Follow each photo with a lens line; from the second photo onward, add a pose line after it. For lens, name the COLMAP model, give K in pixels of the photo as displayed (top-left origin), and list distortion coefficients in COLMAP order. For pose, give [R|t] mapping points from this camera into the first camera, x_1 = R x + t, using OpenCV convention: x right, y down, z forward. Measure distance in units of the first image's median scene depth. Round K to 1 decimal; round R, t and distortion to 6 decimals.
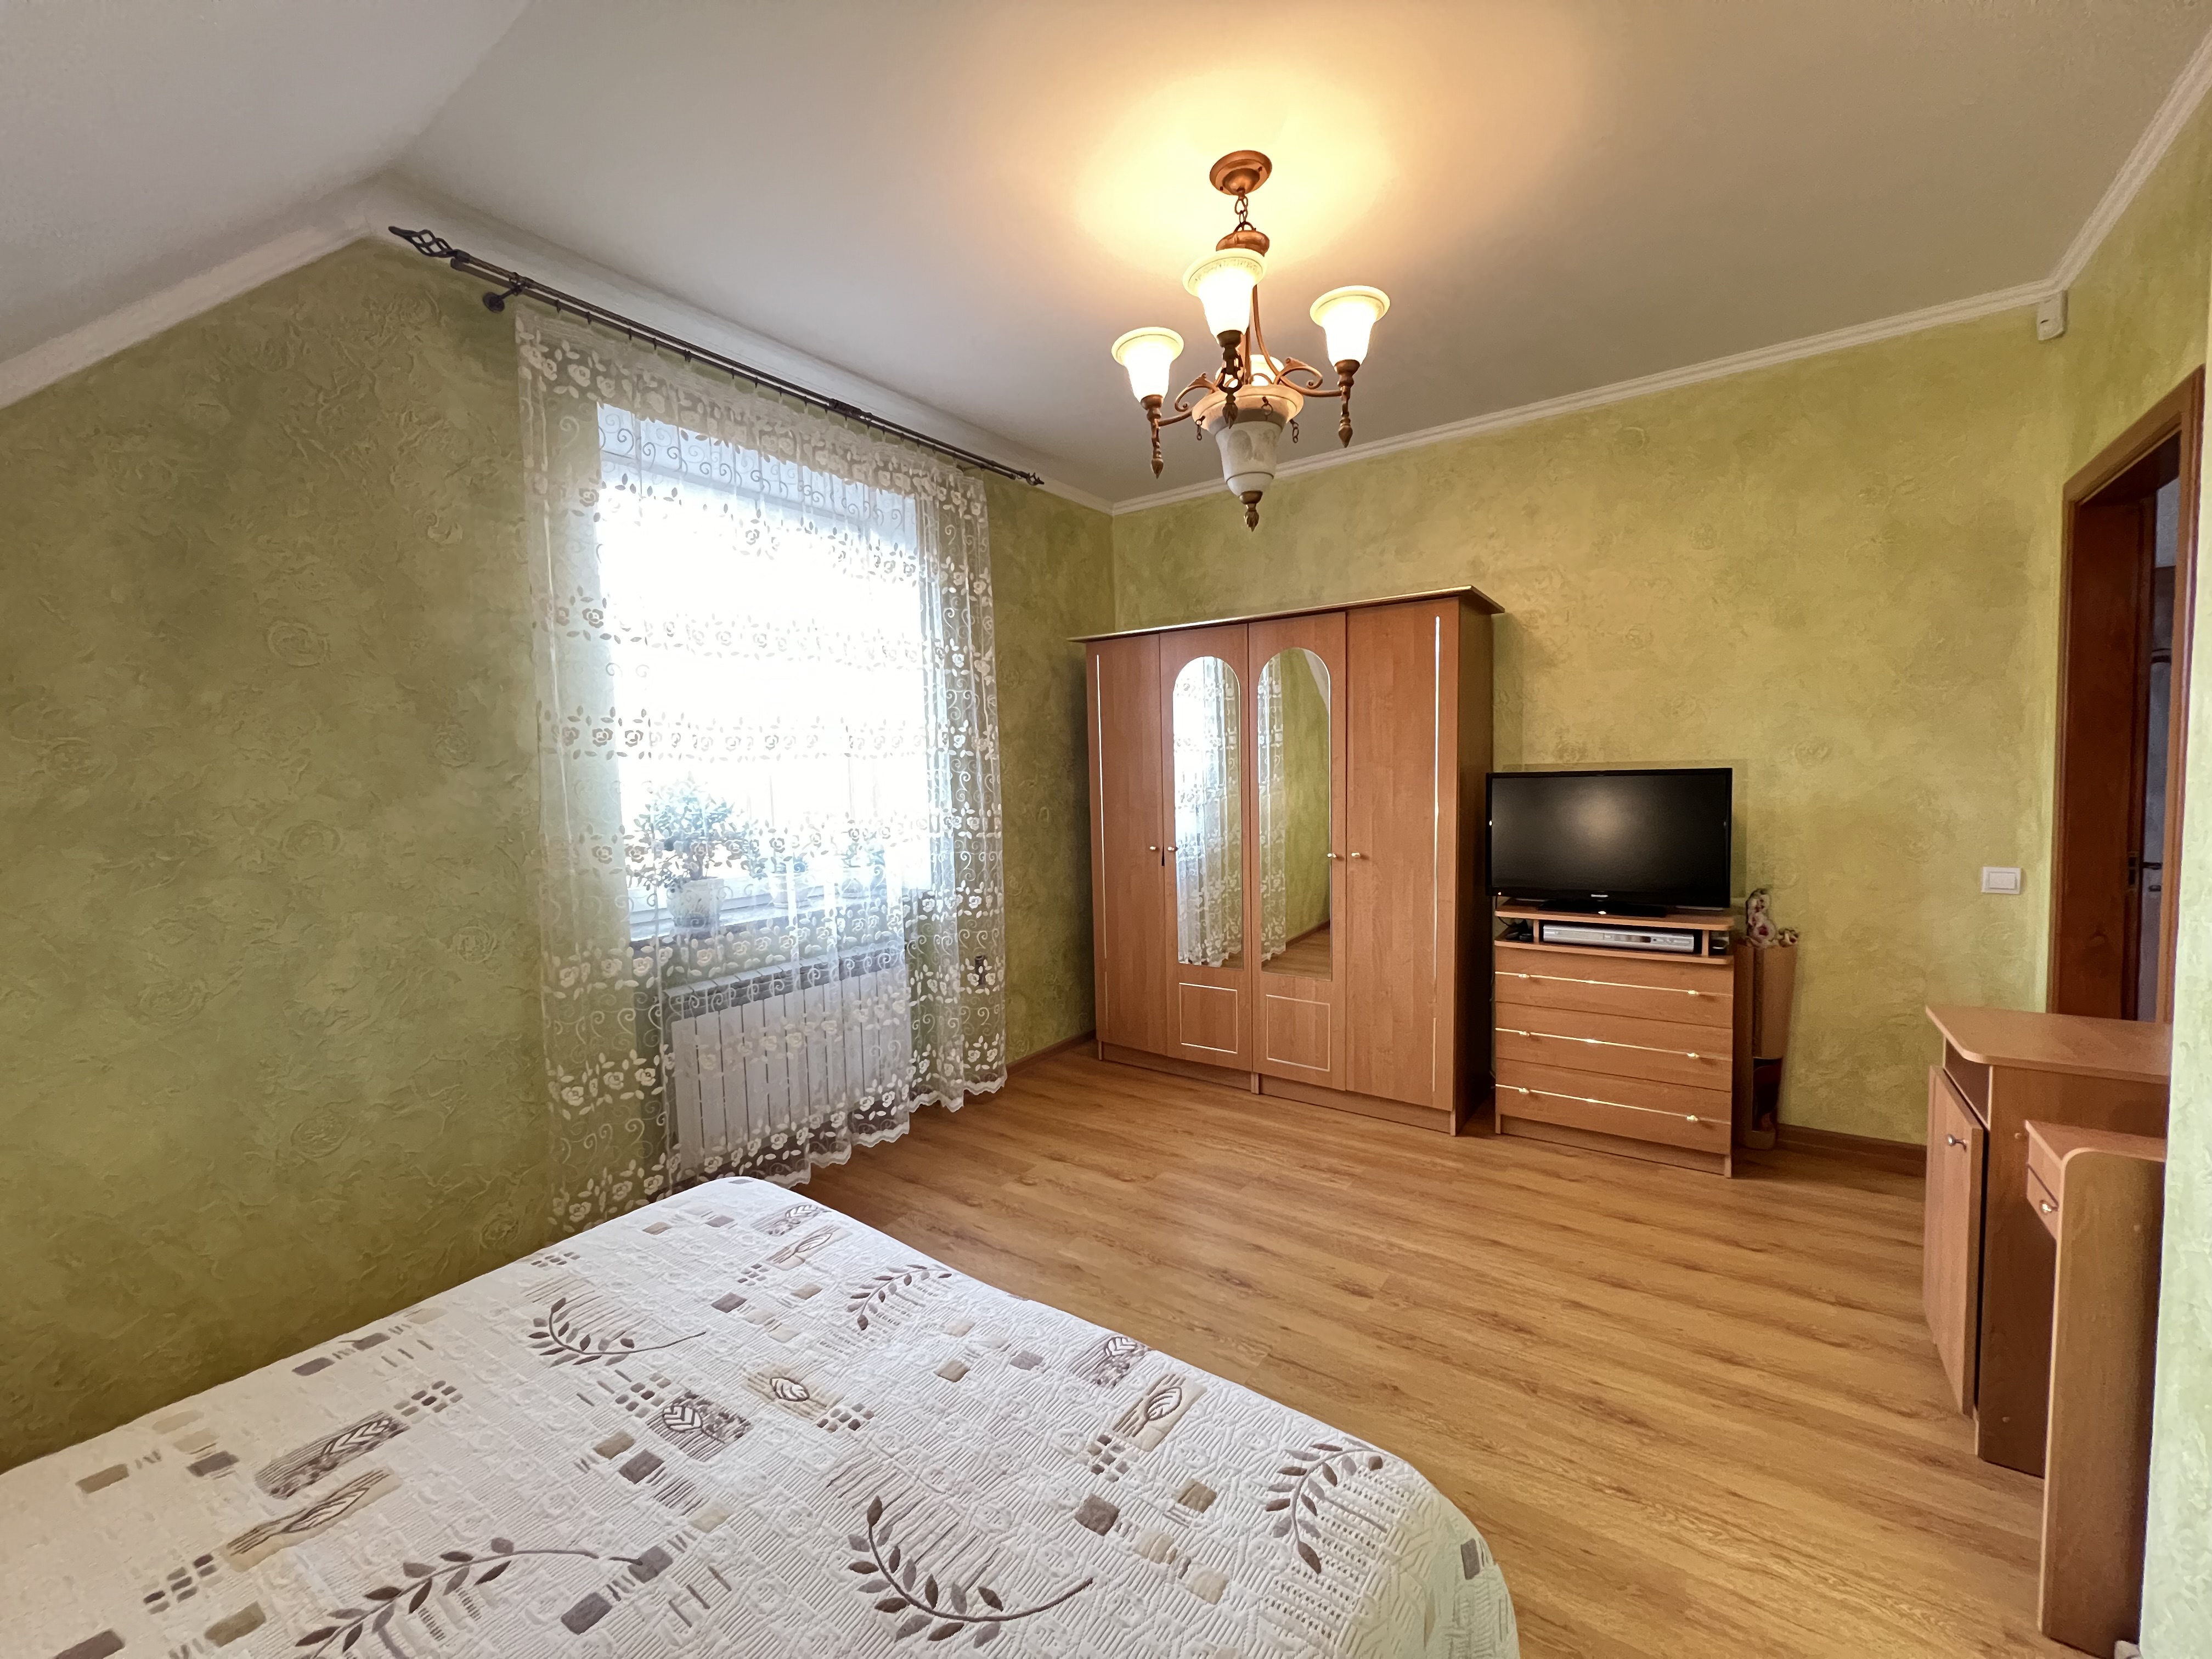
lens RADIAL K [[886.2, 0, 1104.1], [0, 886.2, 824.2], [0, 0, 1]] dist [-0.003458, 0.000123]
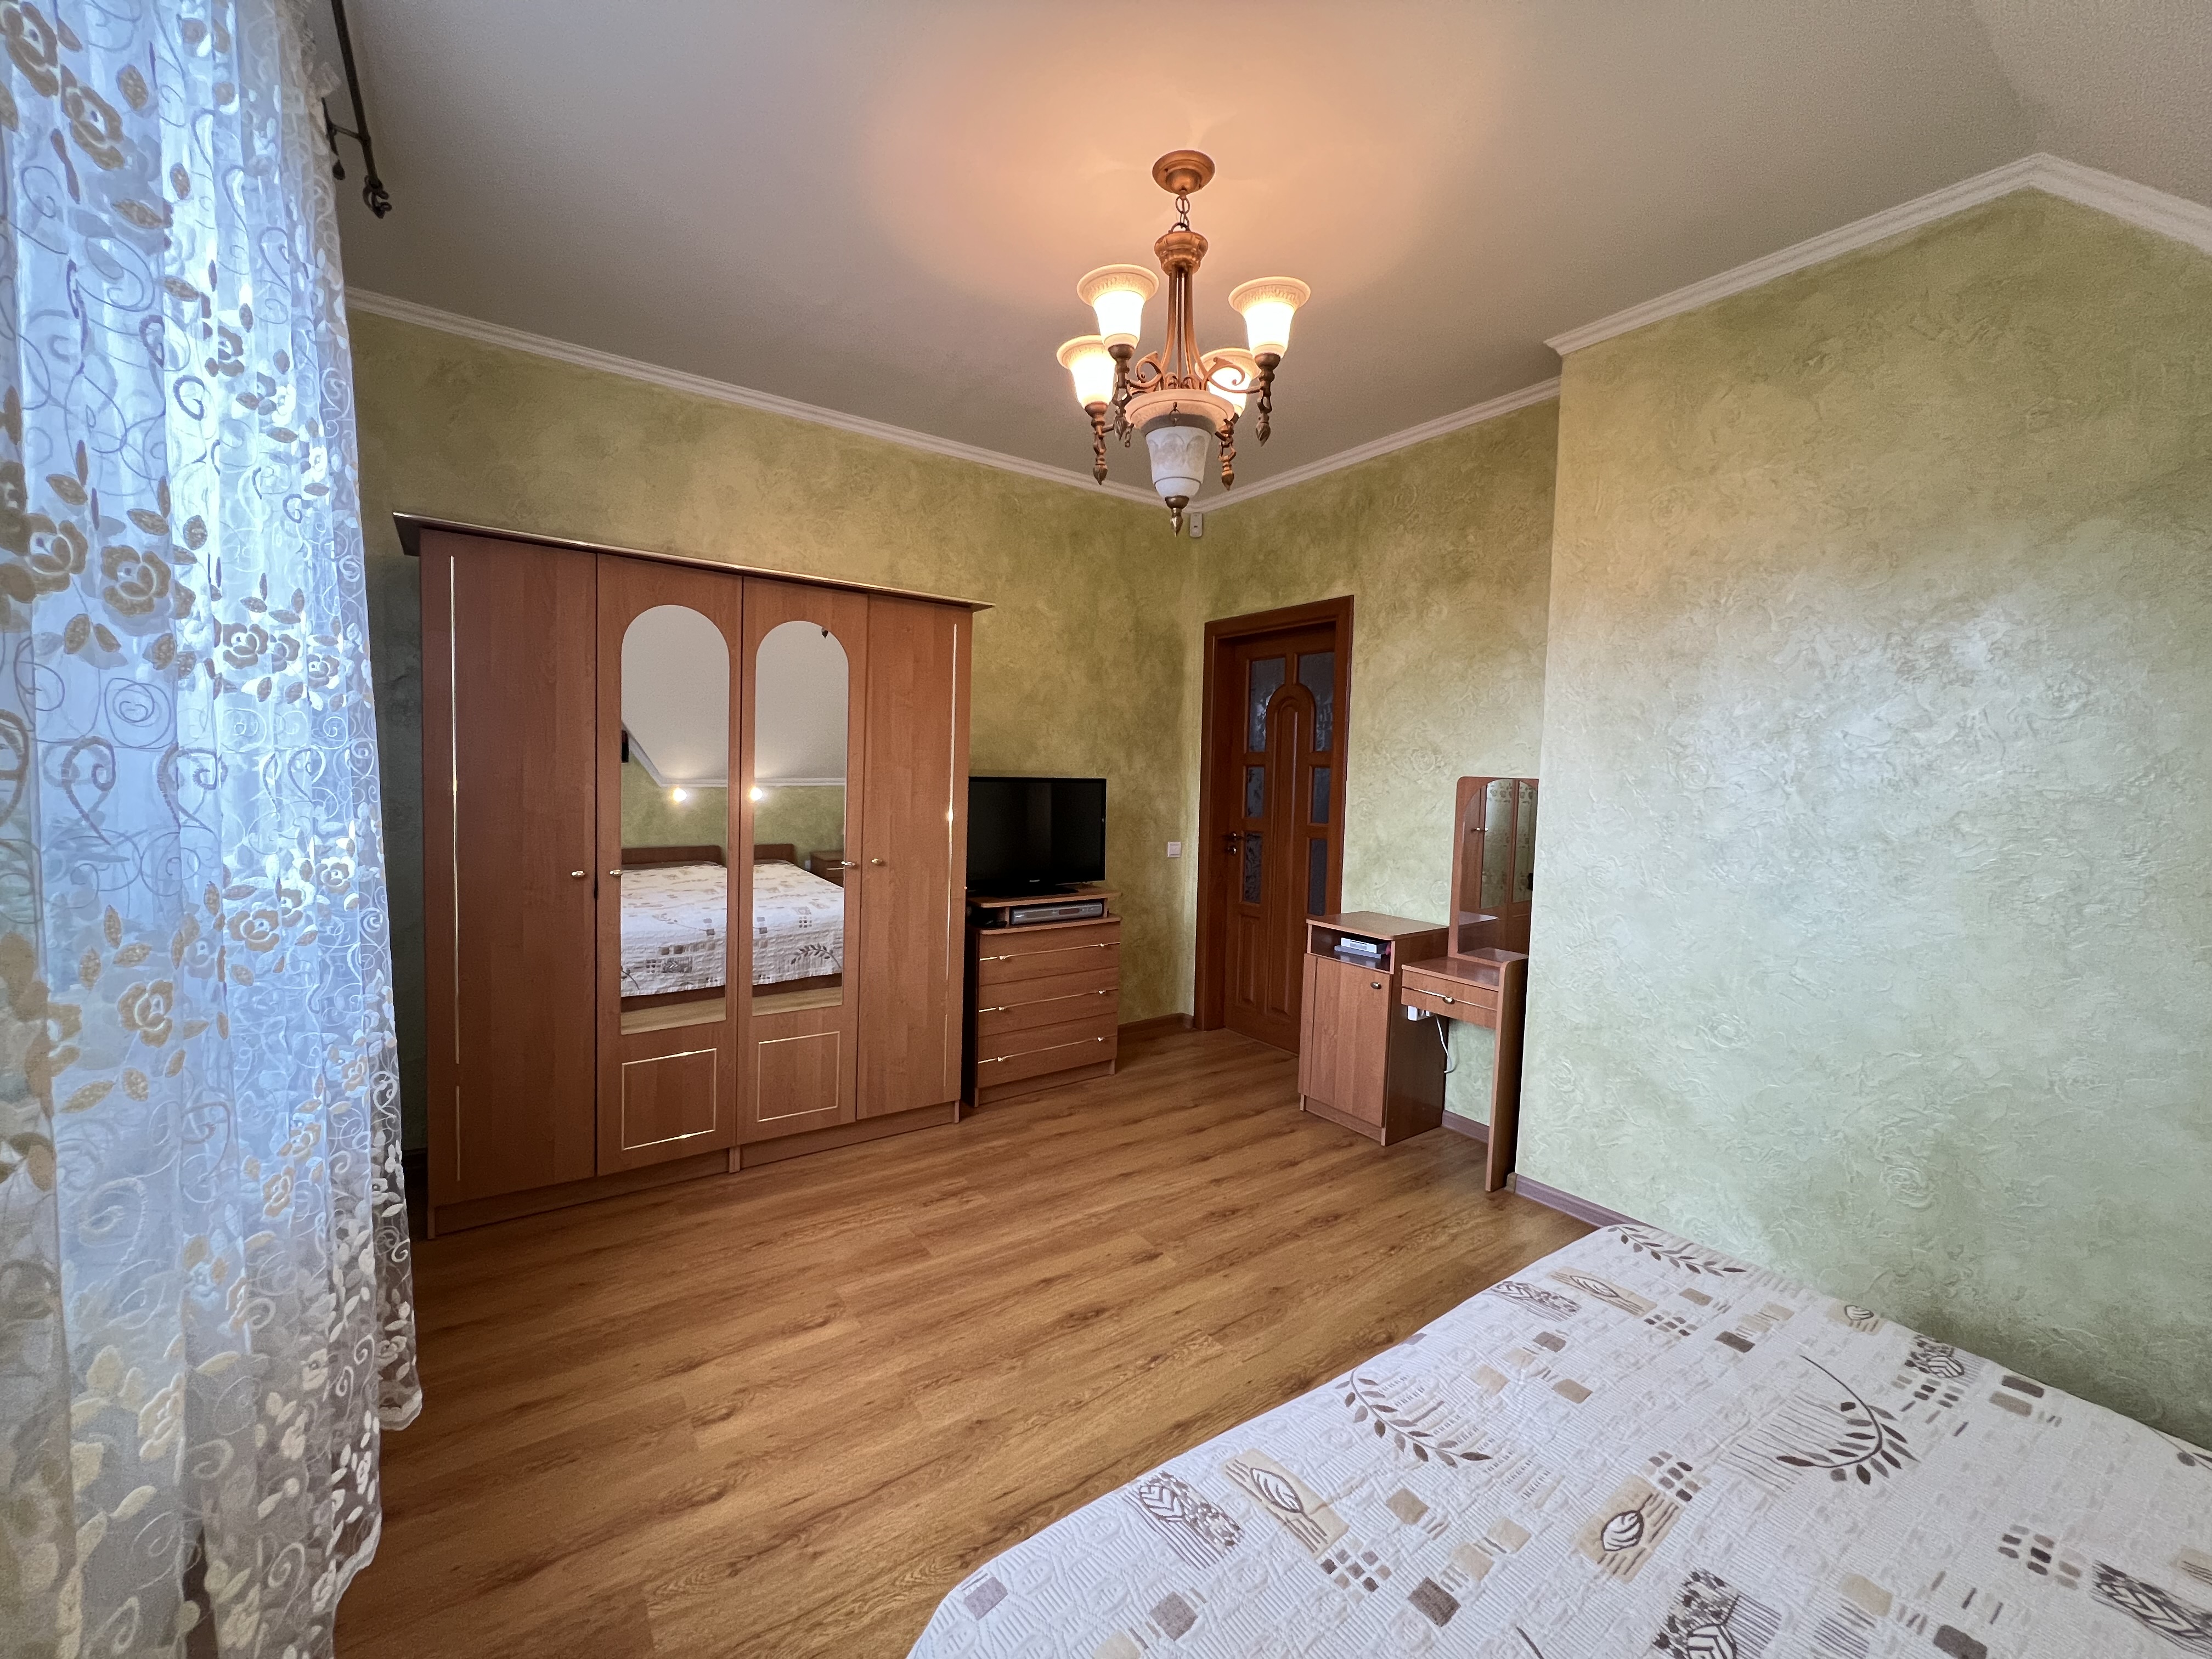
lens RADIAL K [[884.5, 0, 1104.2], [0, 884.5, 826.4], [0, 0, 1]] dist [-0.000406, -0.000398]
pose [[0.328813, -0.028210, 0.943974, -0.655336], [0.020829, 0.999527, 0.022615, -0.023050], [-0.944165, 0.012226, 0.329245, 0.606615]]
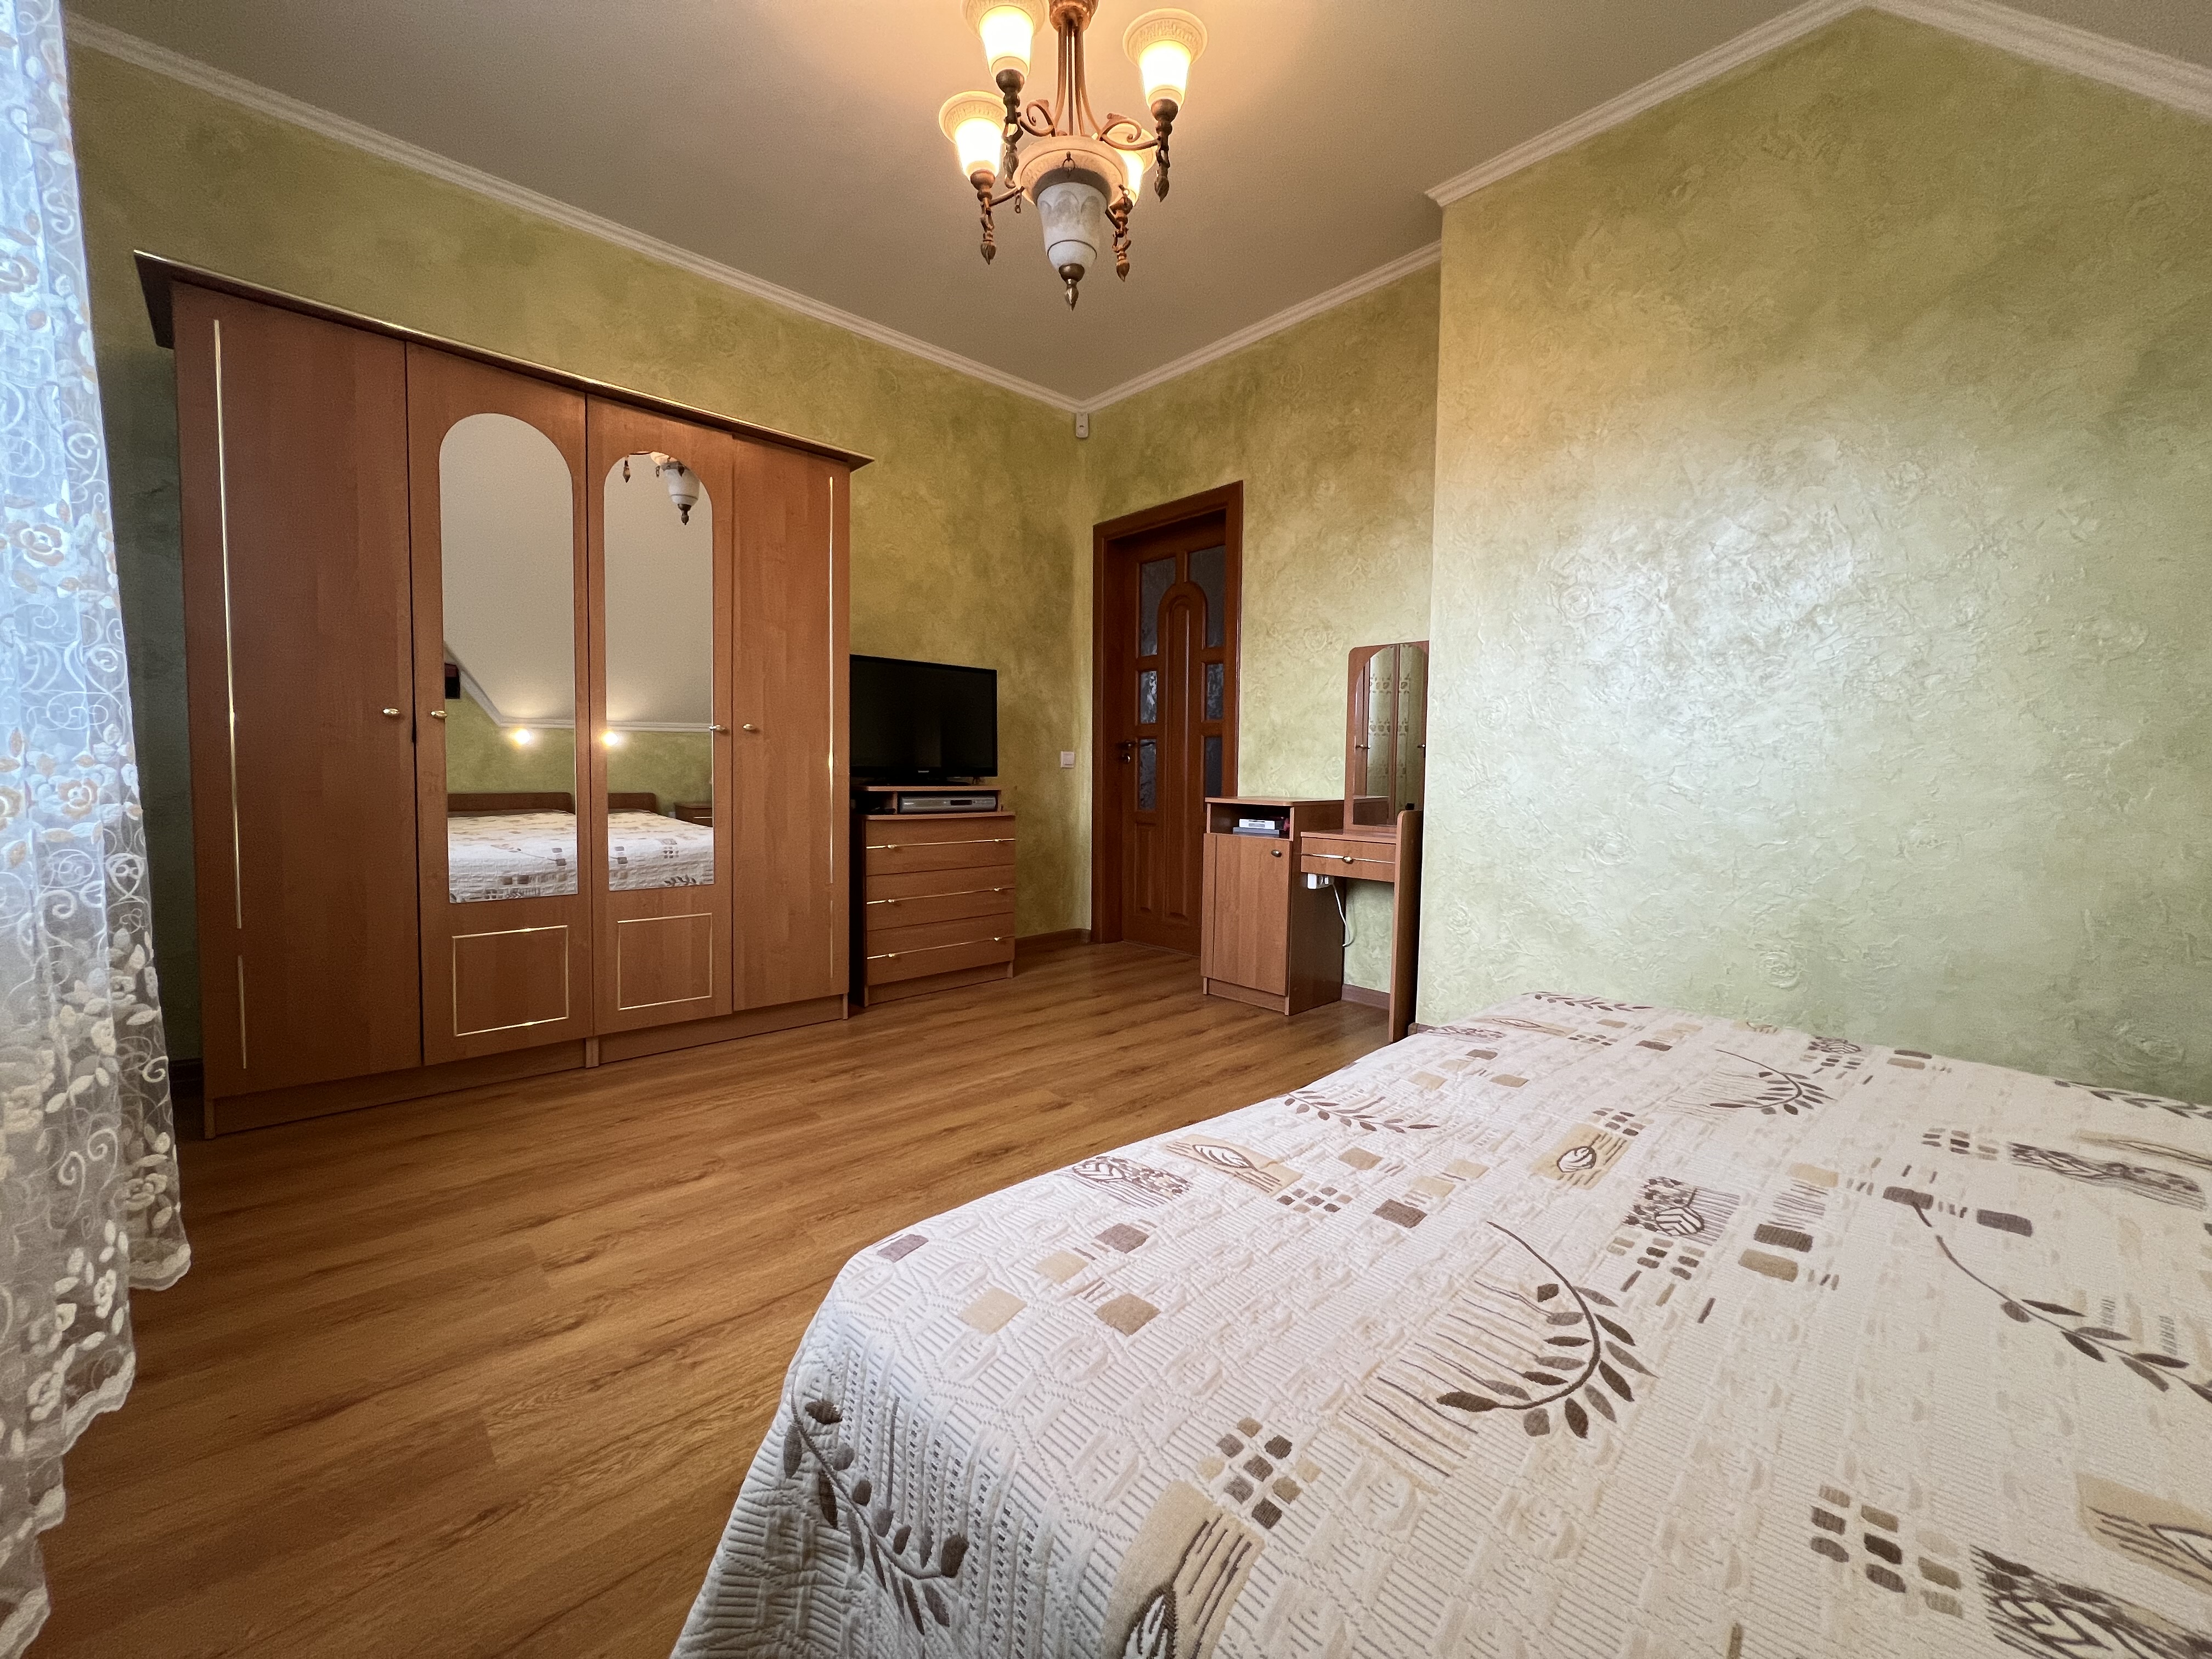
lens RADIAL K [[885.1, 0, 1104.0], [0, 885.1, 828.0], [0, 0, 1]] dist [-0.002882, 0.000632]
pose [[0.202898, -0.035488, 0.978557, -0.619622], [0.041260, 0.998765, 0.027666, 0.156817], [-0.978330, 0.034762, 0.204112, 0.640018]]
